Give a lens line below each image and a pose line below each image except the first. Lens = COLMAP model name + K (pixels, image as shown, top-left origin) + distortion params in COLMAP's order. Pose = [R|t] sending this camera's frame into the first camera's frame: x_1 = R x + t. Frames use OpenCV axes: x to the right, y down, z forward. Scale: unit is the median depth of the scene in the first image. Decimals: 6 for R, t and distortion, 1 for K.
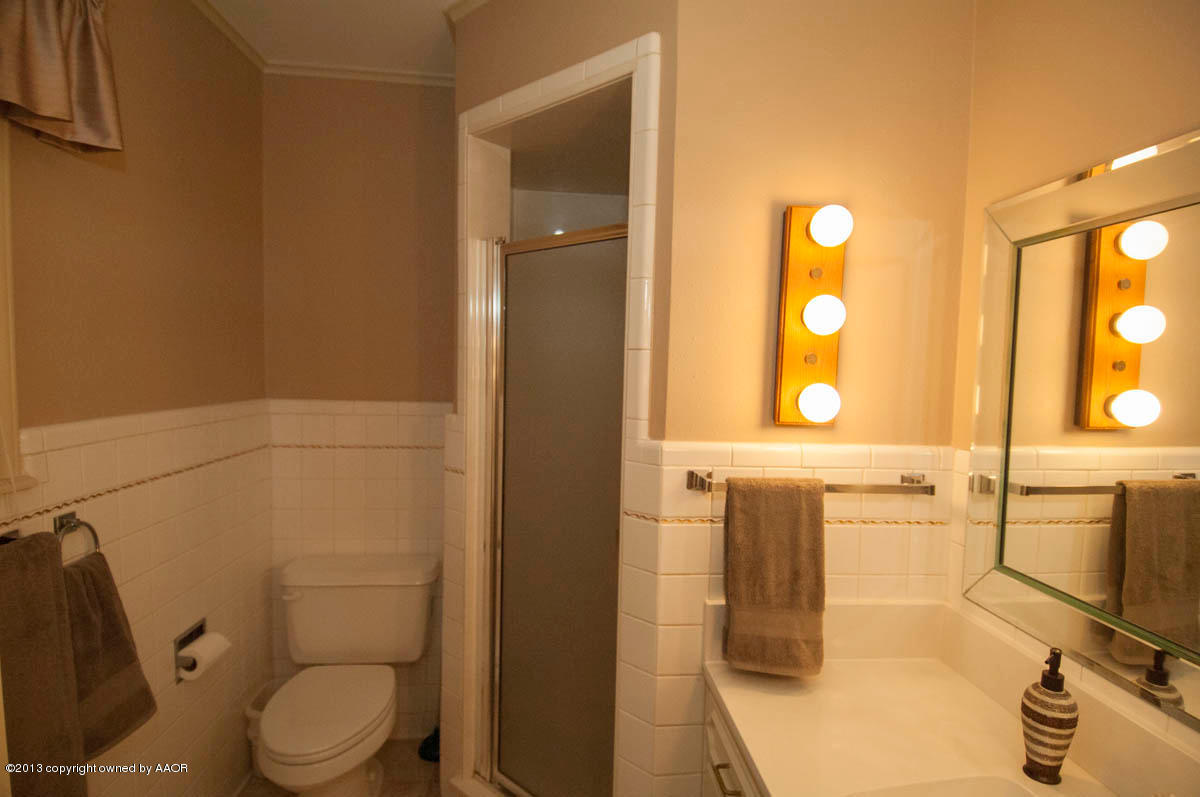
lens RADIAL K [[612.2, 0, 605.2], [0, 612.2, 403.5], [0, 0, 1]] dist [0.047421, -0.054334]
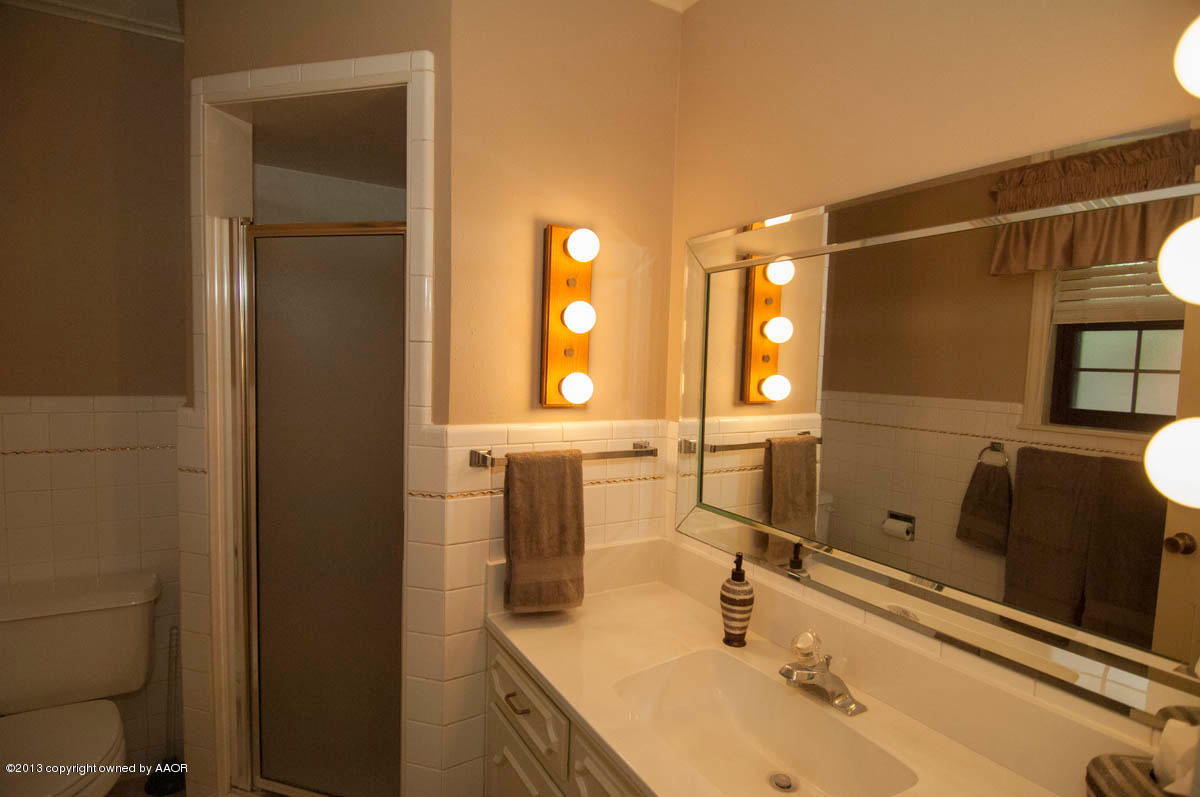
lens RADIAL K [[612.2, 0, 605.2], [0, 612.2, 403.5], [0, 0, 1]] dist [0.047421, -0.054334]
pose [[0.898053, -0.029429, 0.438901, -0.135800], [0.020279, 0.999469, 0.025521, -0.000335], [-0.439419, -0.014018, 0.898173, -0.122961]]
